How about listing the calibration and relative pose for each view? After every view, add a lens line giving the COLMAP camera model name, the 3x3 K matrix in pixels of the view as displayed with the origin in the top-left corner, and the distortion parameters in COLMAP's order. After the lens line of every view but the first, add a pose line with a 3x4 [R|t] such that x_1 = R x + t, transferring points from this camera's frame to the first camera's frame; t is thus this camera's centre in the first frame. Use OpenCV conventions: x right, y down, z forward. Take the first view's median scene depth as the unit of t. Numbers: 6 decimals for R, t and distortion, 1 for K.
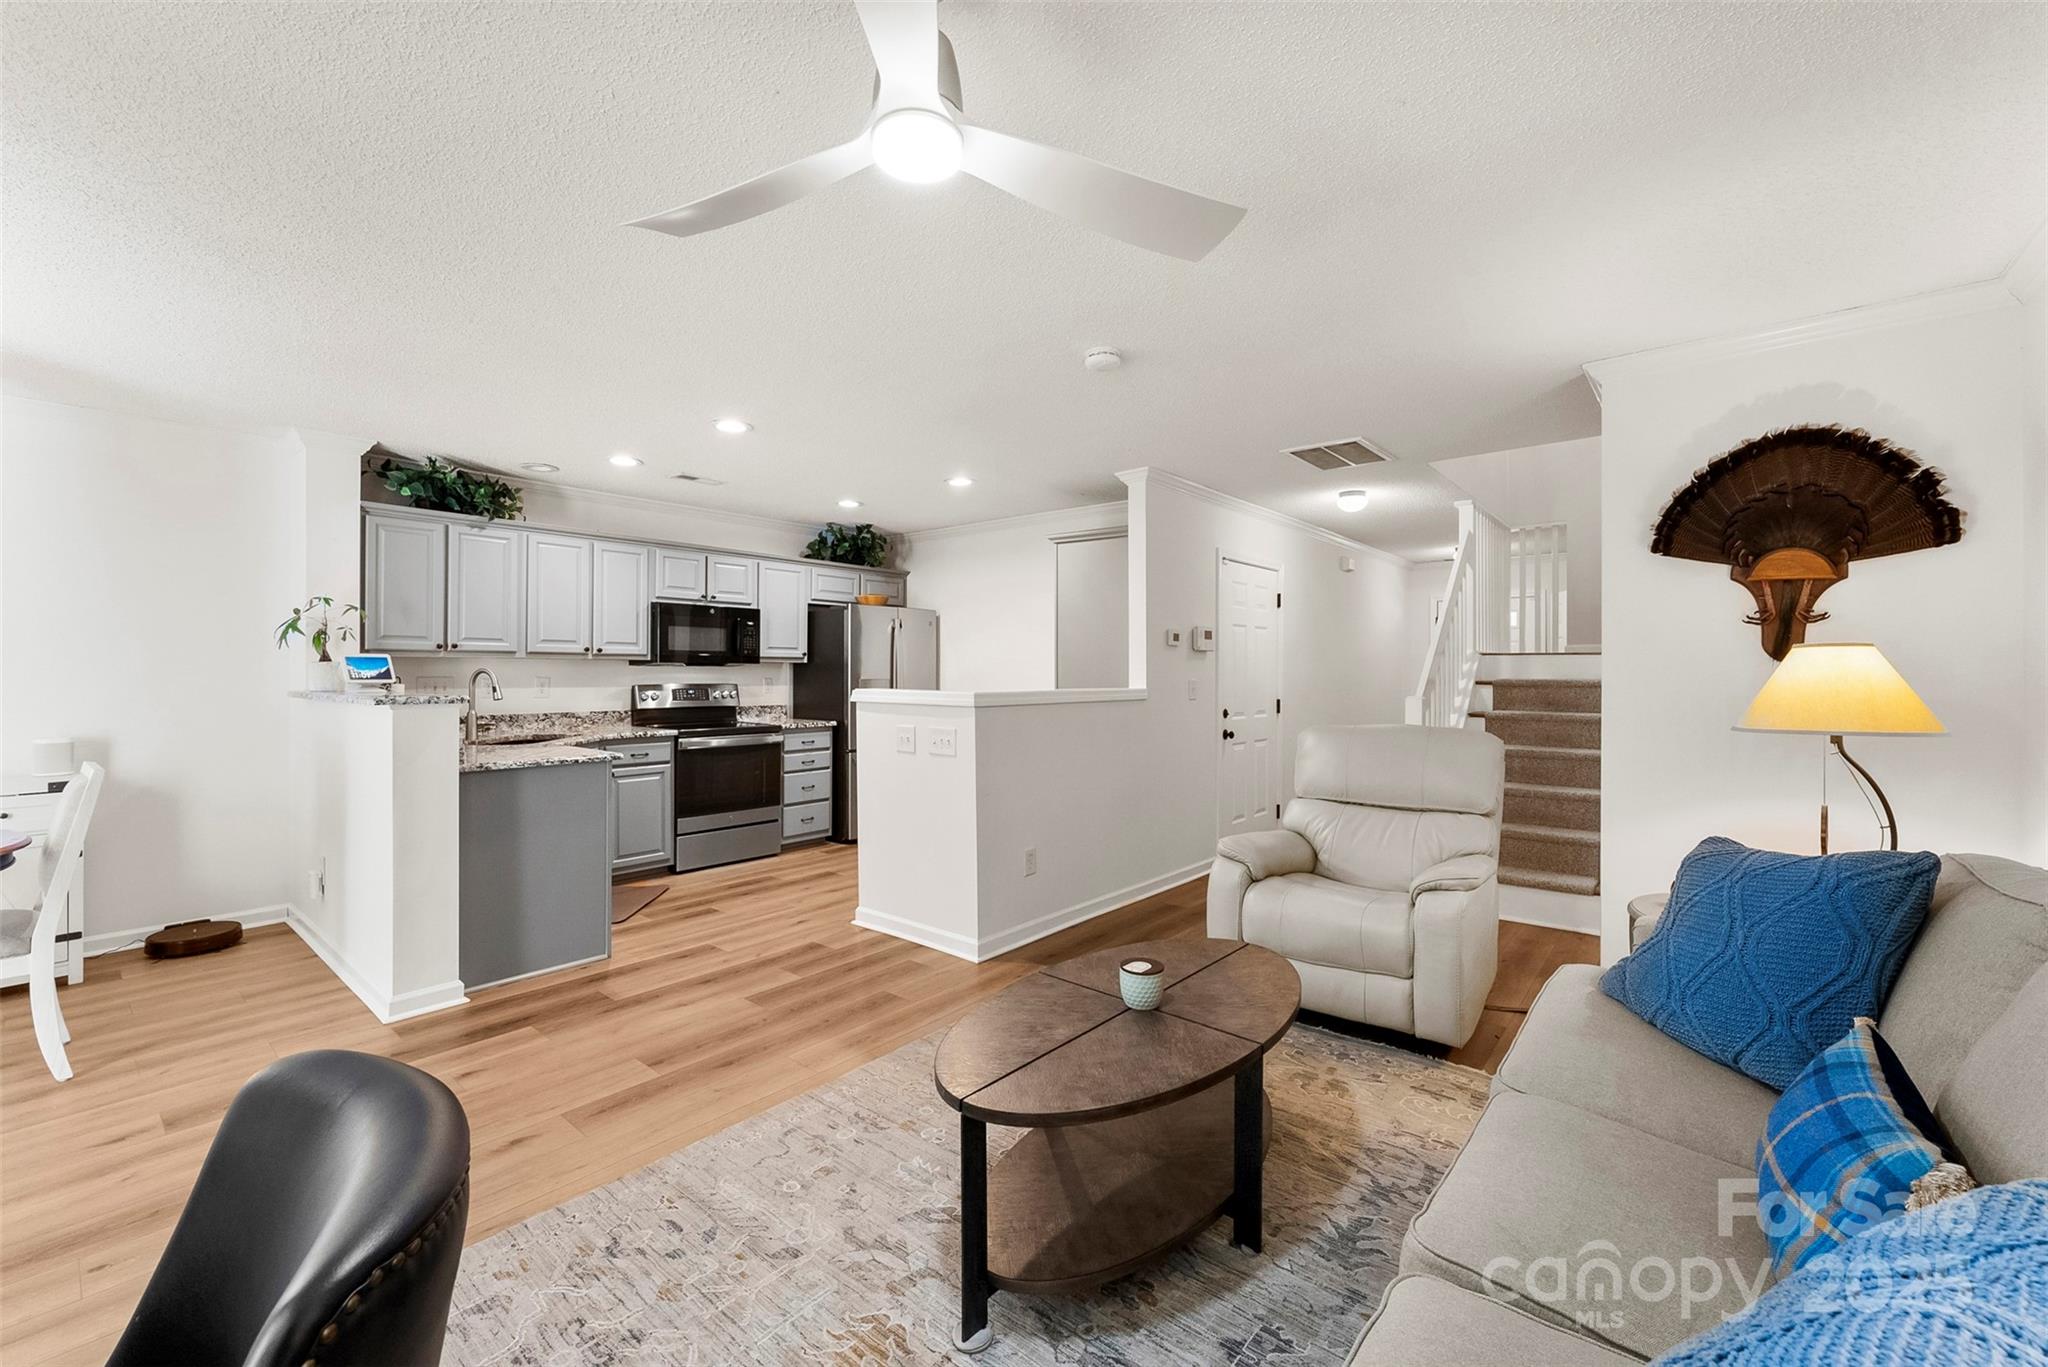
lens RADIAL K [[851.2, 0, 994.4], [0, 851.2, 659.0], [0, 0, 1]] dist [-0.000110, -0.000810]
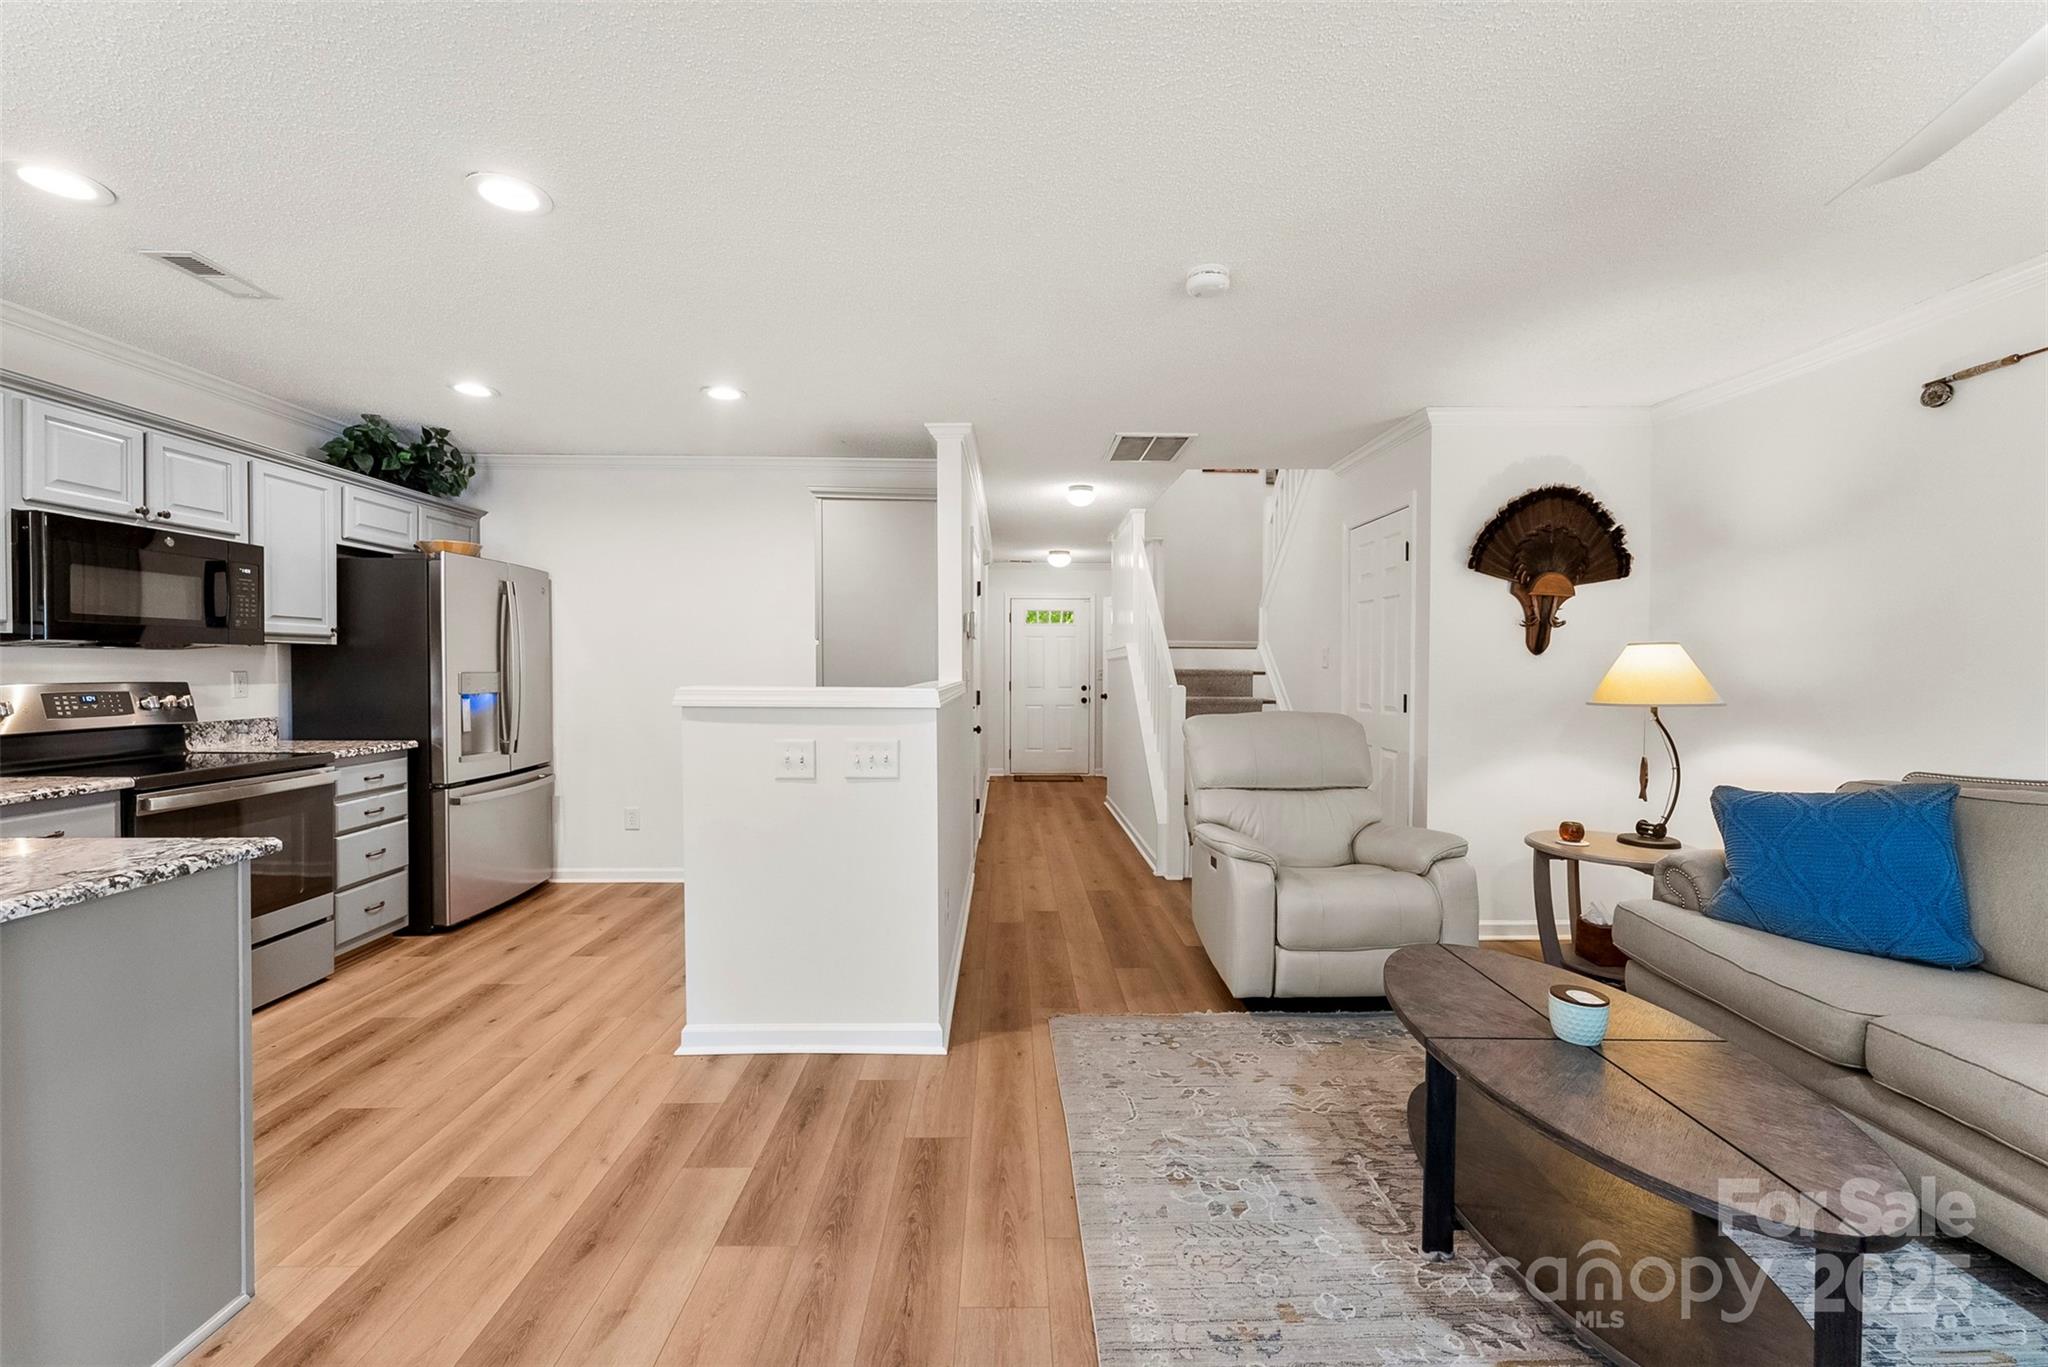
lens RADIAL K [[851.2, 0, 1020.3], [0, 851.2, 674.6], [0, 0, 1]] dist [-0.000110, -0.000810]
pose [[0.736406, -0.007211, 0.676501, -0.355759], [-0.012060, 0.999644, 0.023783, 0.006978], [-0.676432, -0.025672, 0.736058, 0.318378]]
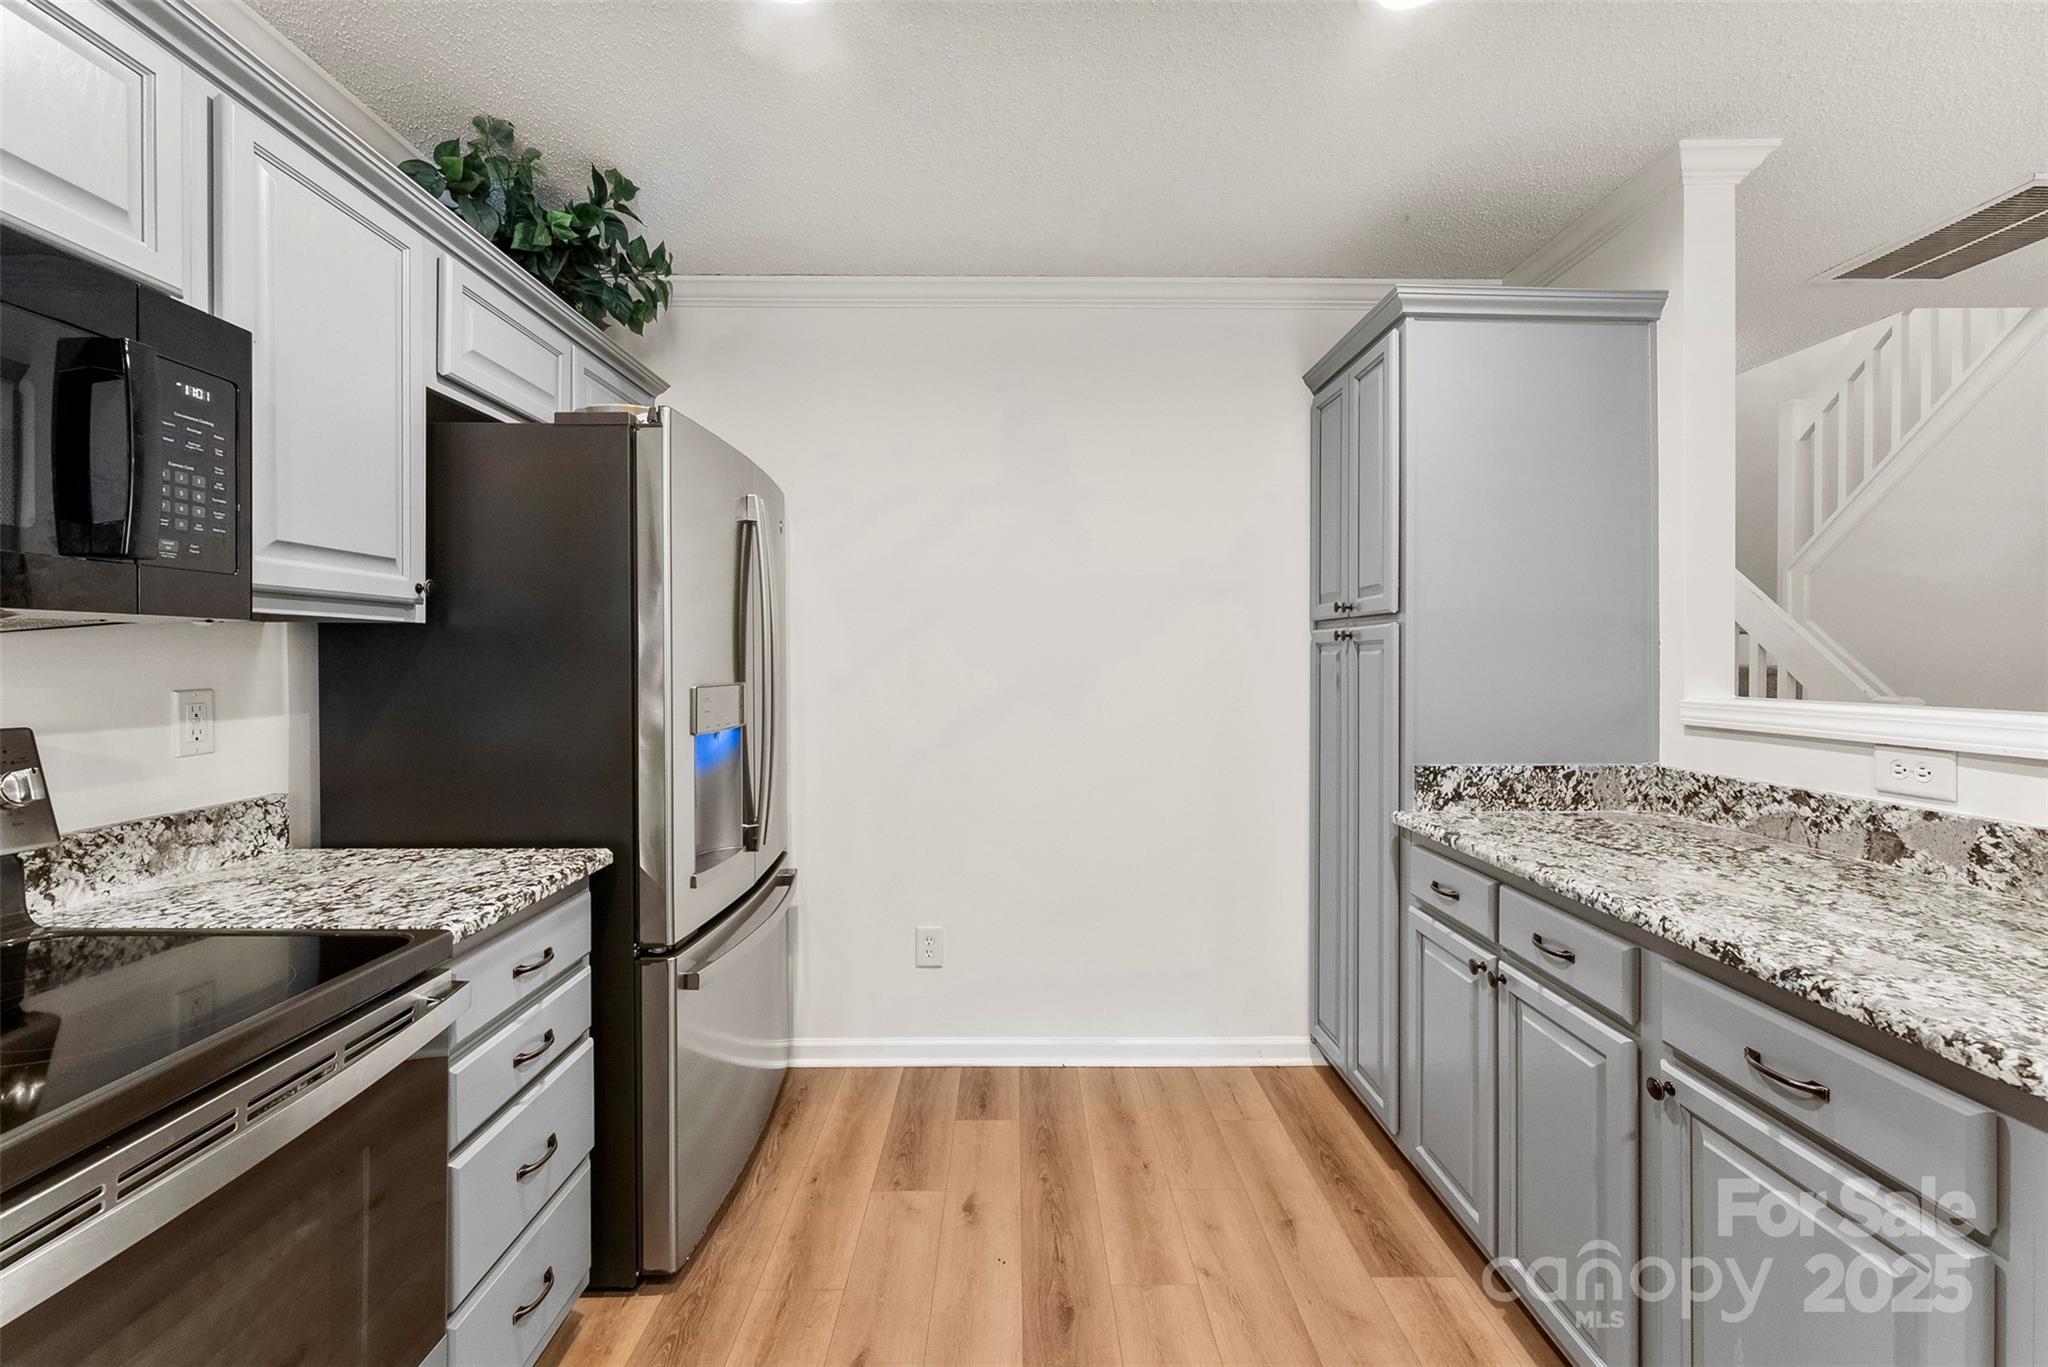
lens RADIAL K [[851.2, 0, 1008.9], [0, 851.2, 655.3], [0, 0, 1]] dist [-0.000110, -0.000810]
pose [[0.745106, -0.002390, 0.666942, -0.341193], [-0.008284, 0.999883, 0.012838, 0.011897], [-0.666895, -0.015091, 0.744999, 0.918794]]
